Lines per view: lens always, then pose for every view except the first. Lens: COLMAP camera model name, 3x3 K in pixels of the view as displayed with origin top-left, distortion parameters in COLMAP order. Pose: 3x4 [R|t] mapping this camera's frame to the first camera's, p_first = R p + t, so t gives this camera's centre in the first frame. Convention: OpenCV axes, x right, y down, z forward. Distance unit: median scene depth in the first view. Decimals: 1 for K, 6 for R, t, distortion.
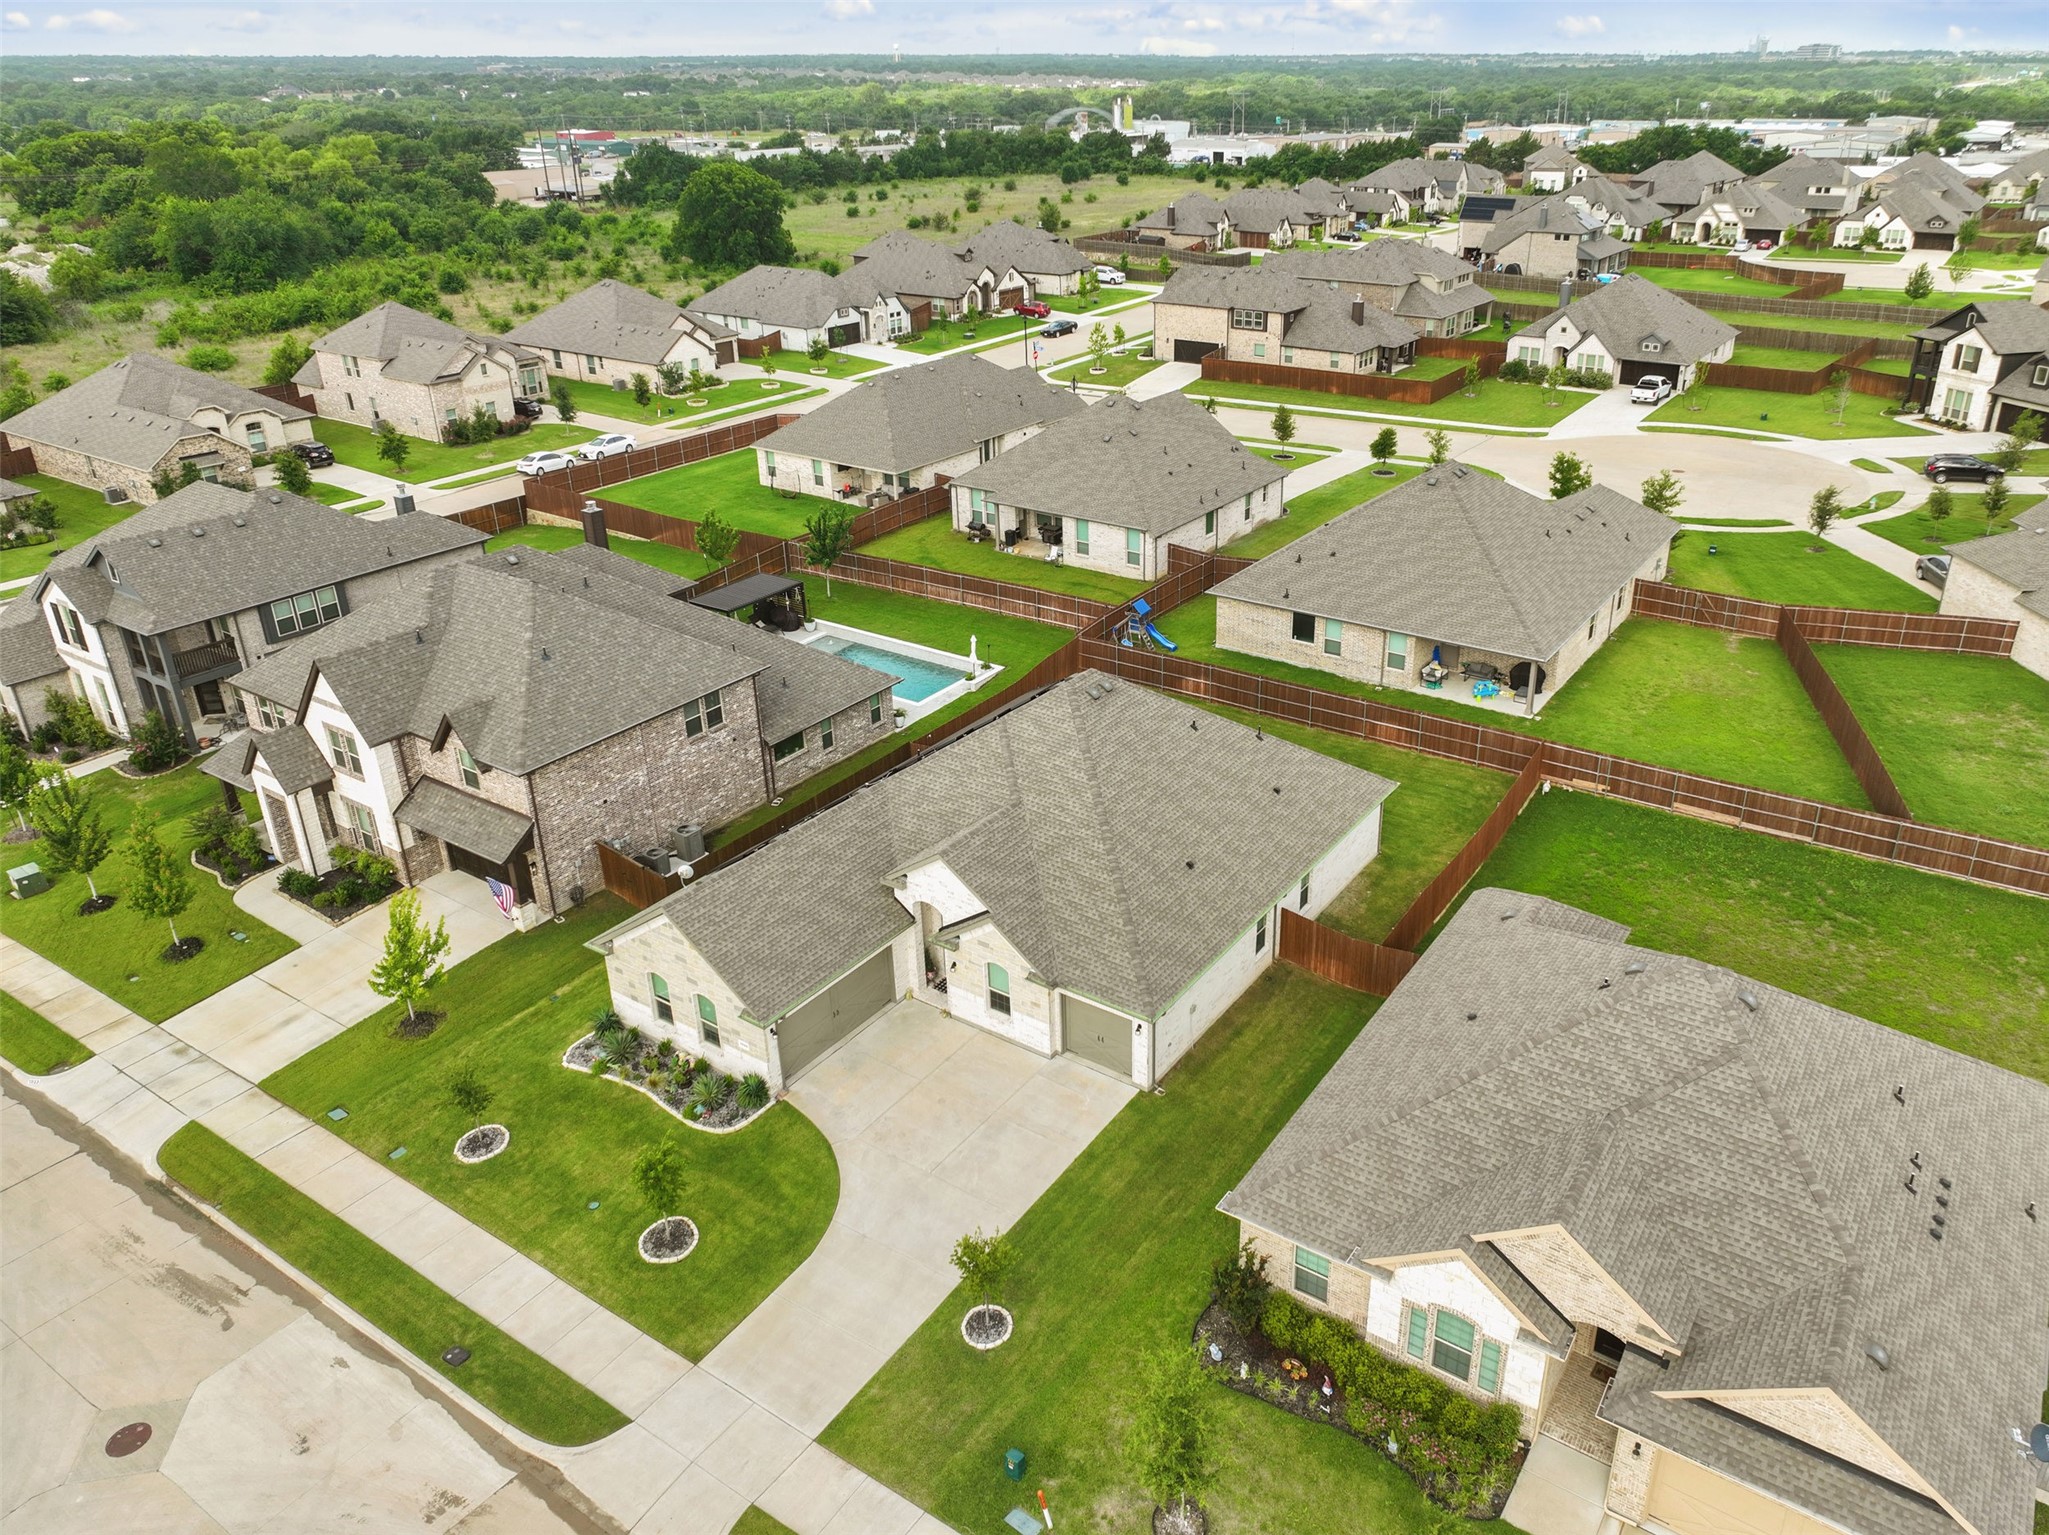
lens RADIAL K [[1429.9, 0, 1050.5], [0, 1429.9, 756.7], [0, 0, 1]] dist [0.005901, 0.009150]
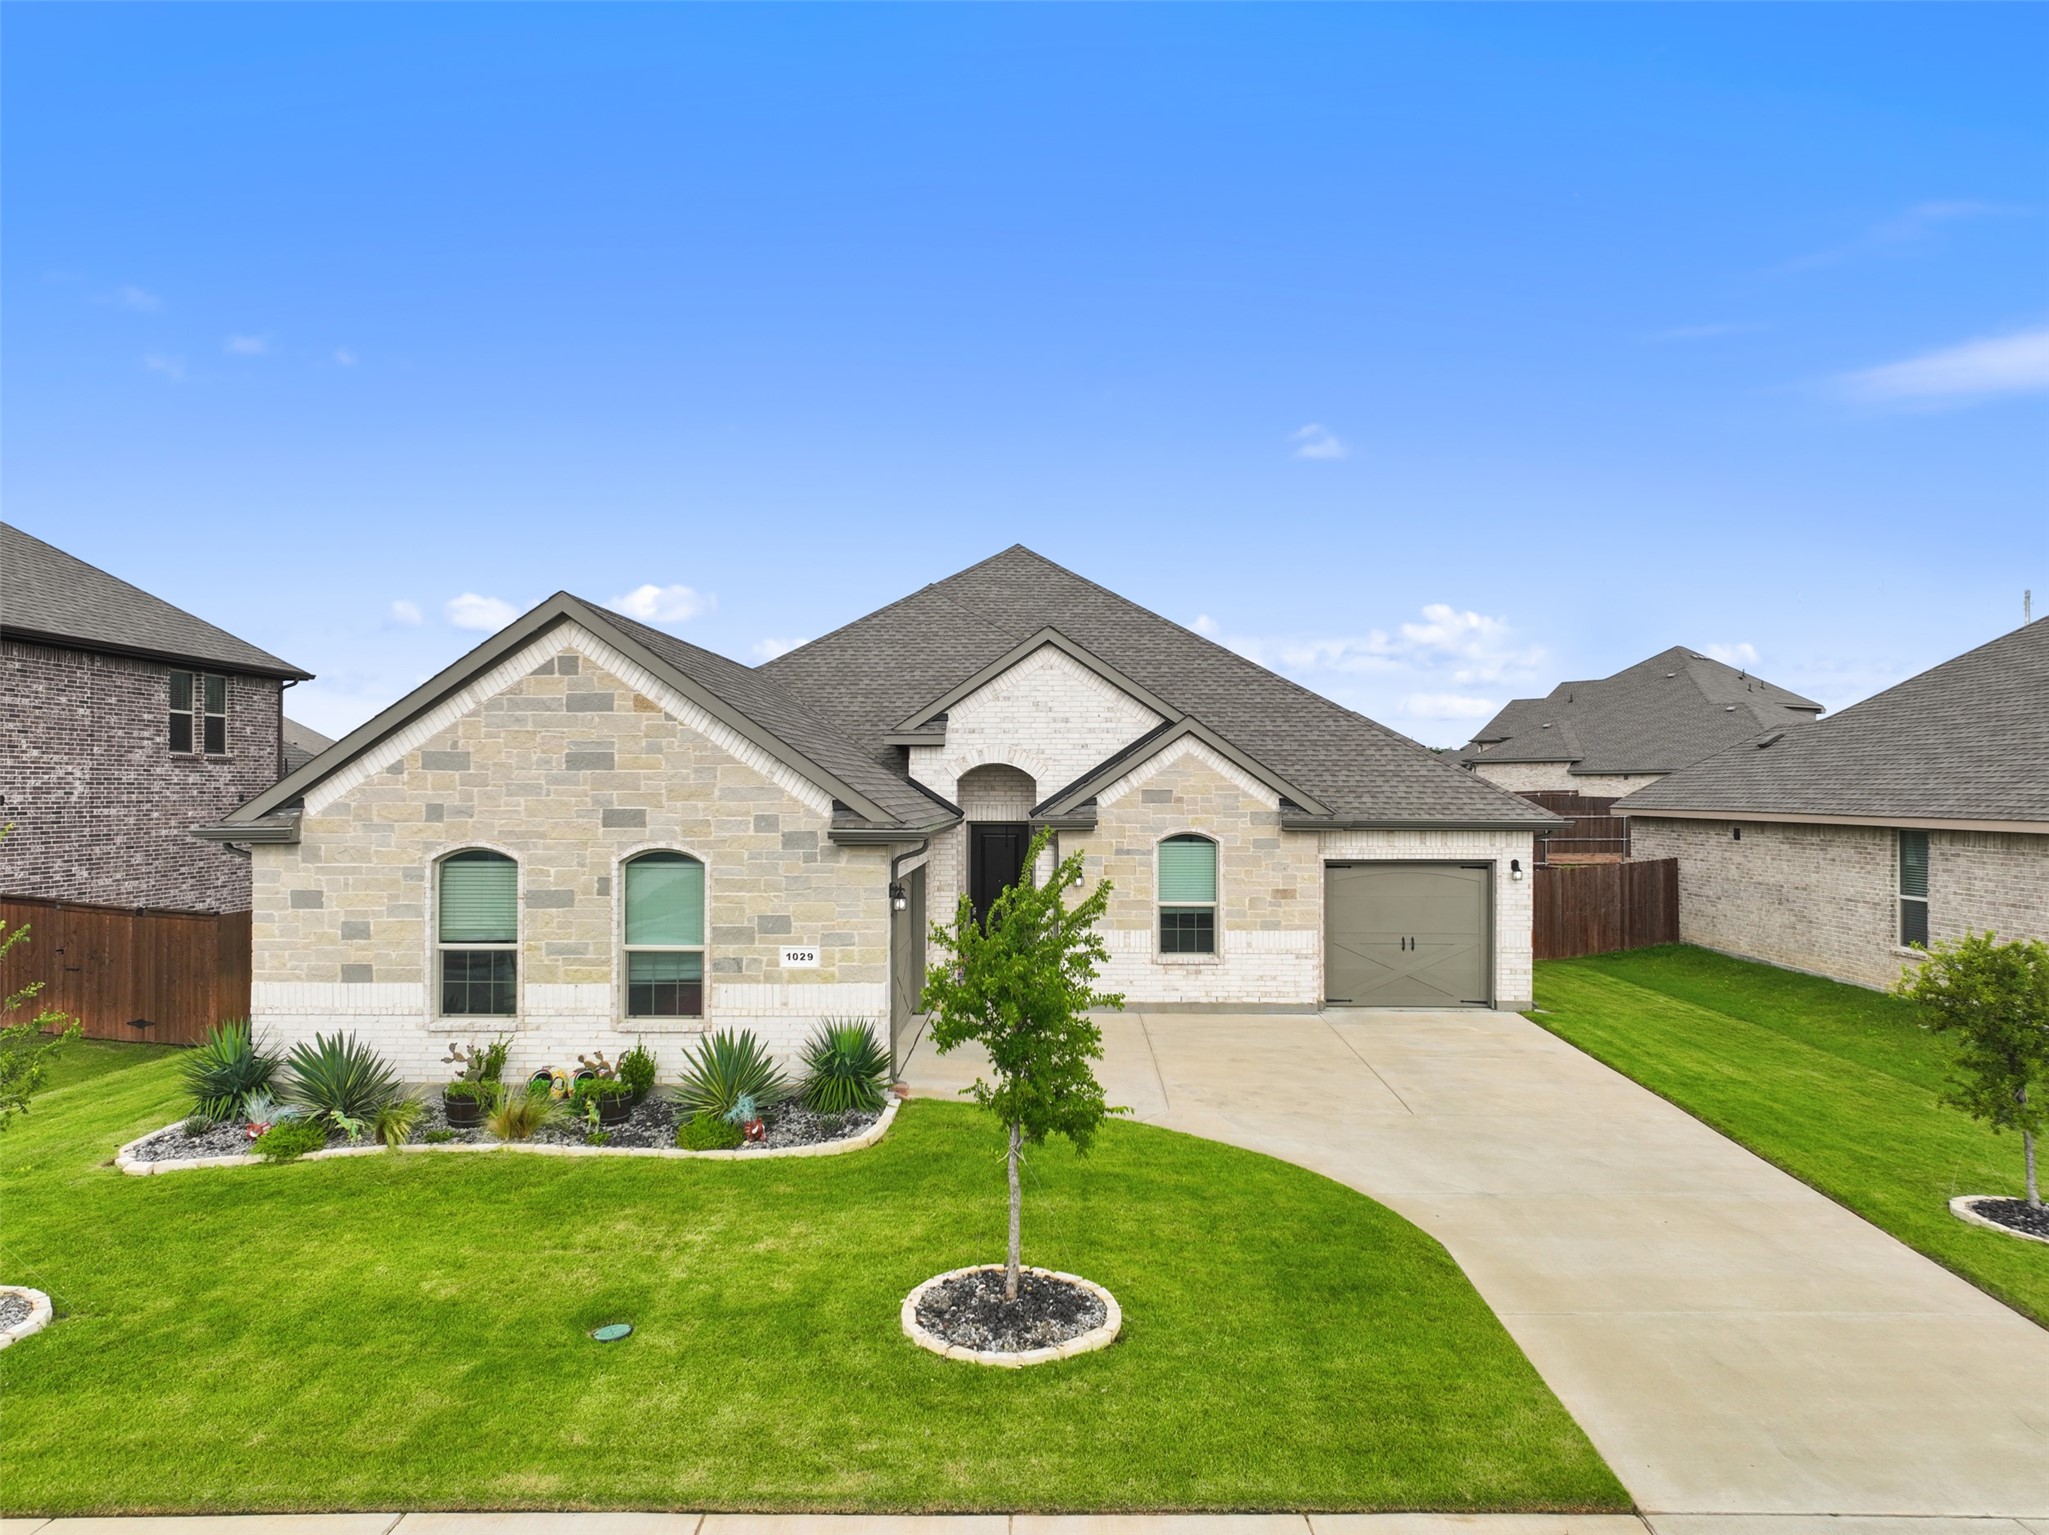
lens RADIAL K [[1452.6, 0, 1031.0], [0, 1452.6, 762.1], [0, 0, 1]] dist [0.006439, 0.009355]
pose [[0.831469, 0.030998, 0.554705, -0.234398], [0.231167, 0.888604, -0.396163, 0.199928], [-0.505194, 0.457627, 0.731681, 0.424908]]
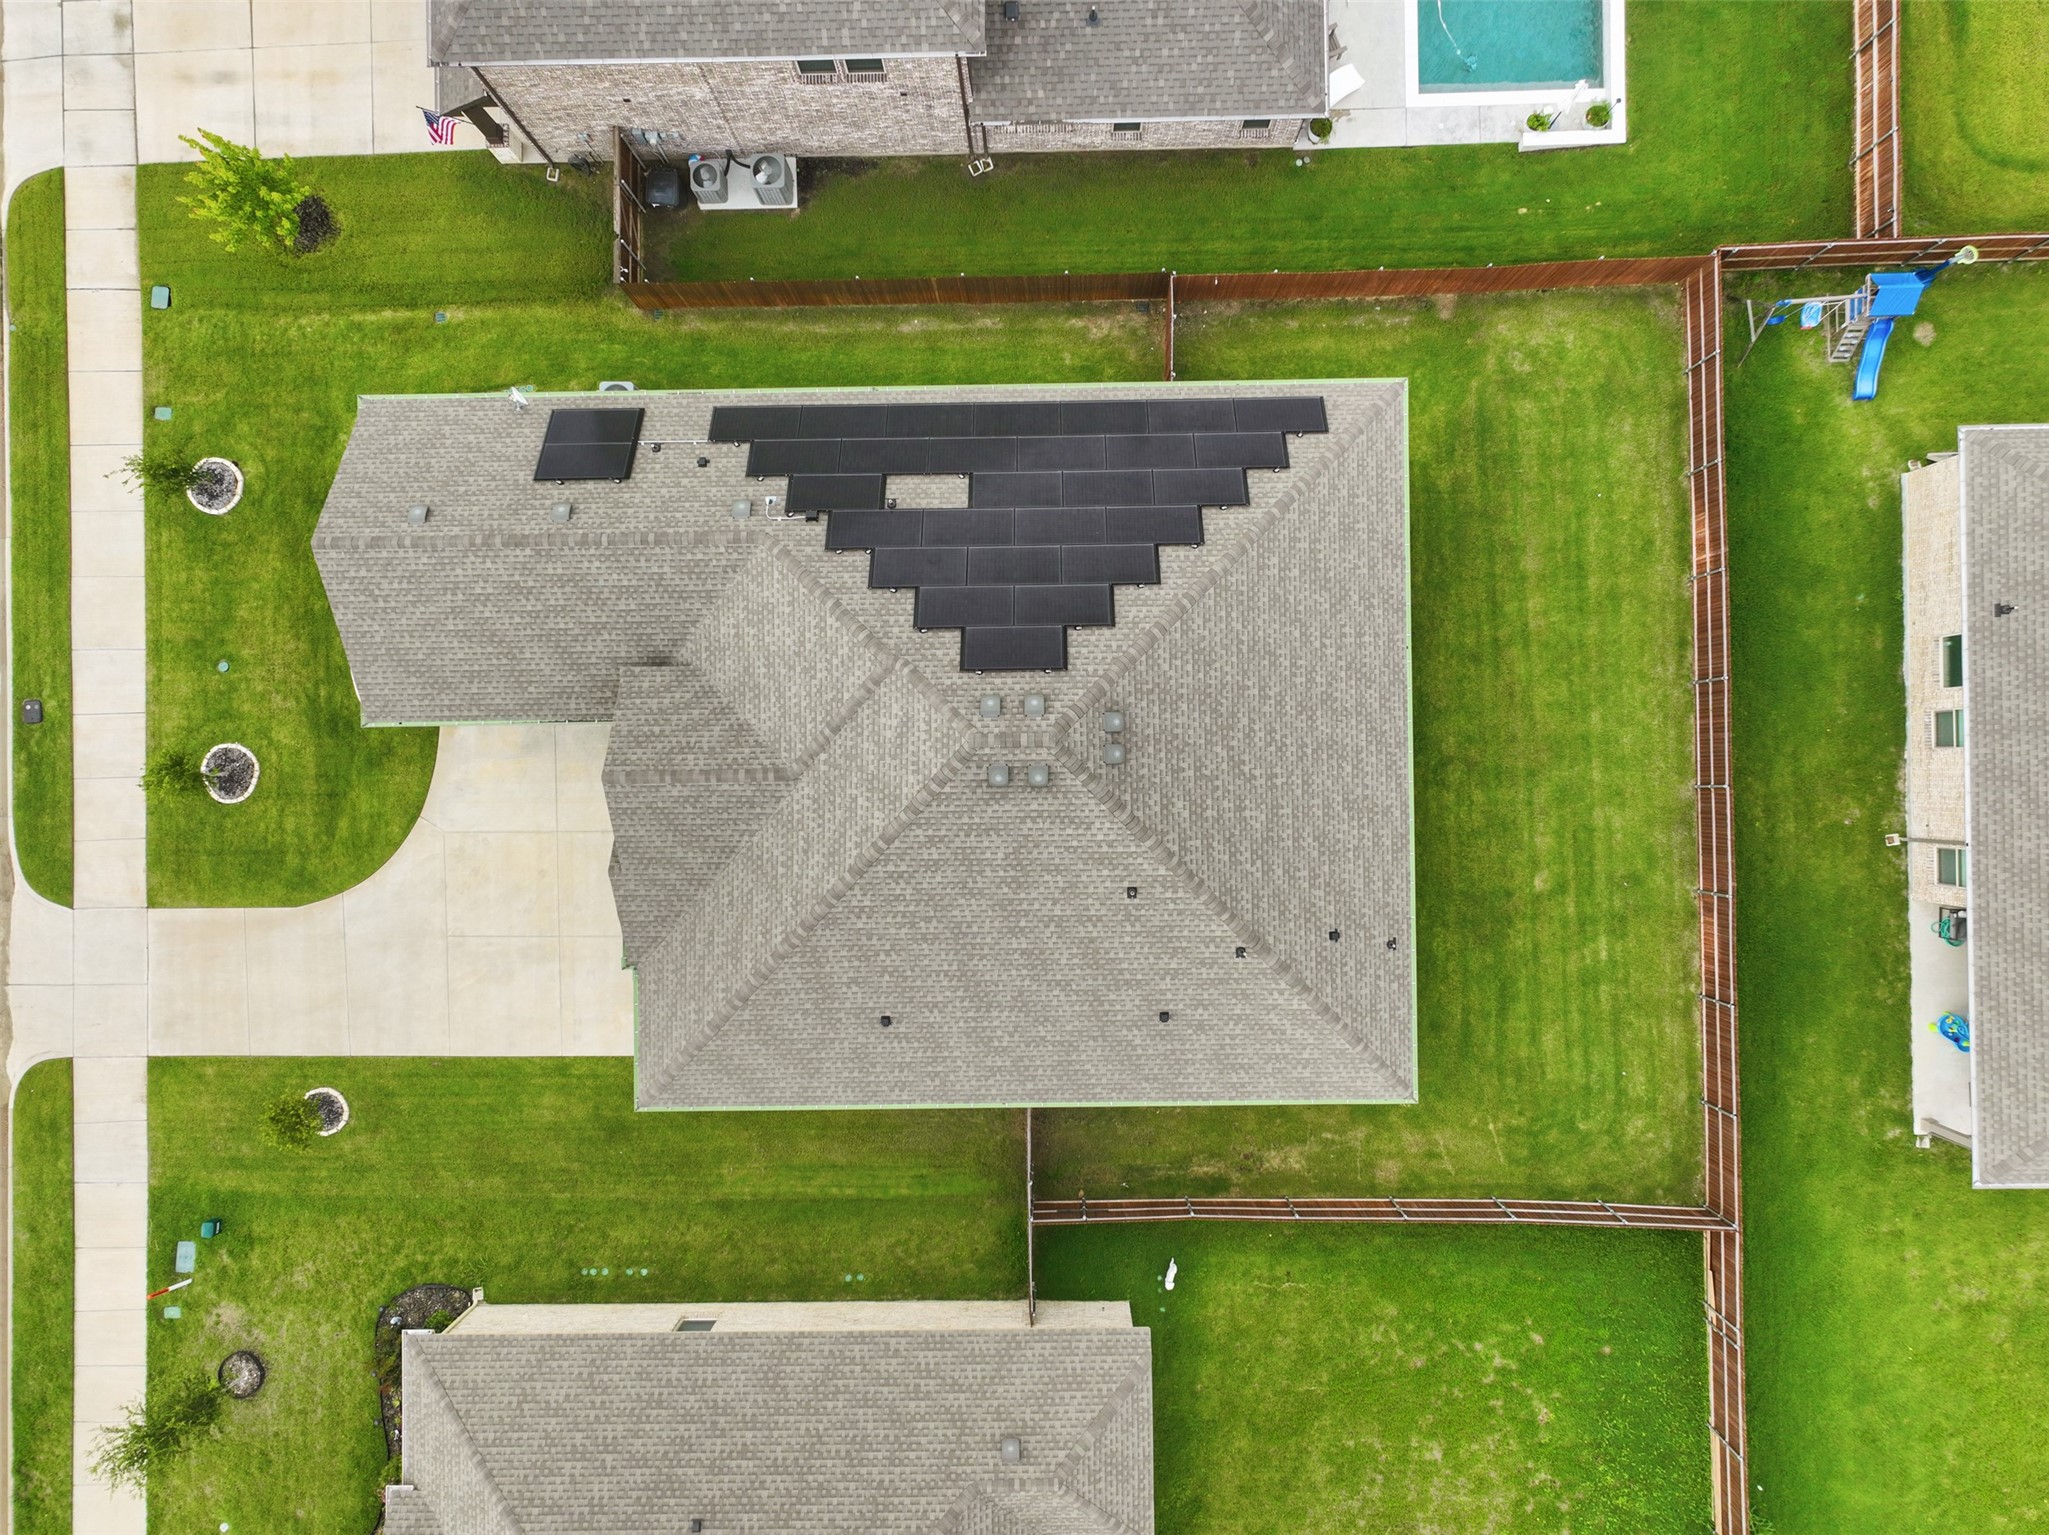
lens RADIAL K [[1429.9, 0, 1050.5], [0, 1429.9, 756.7], [0, 0, 1]] dist [0.005901, 0.009150]
pose [[0.576622, 0.817005, -0.003265, 0.028336], [-0.357762, 0.256088, 0.898012, -0.420456], [0.734516, -0.516645, 0.439960, 0.555873]]
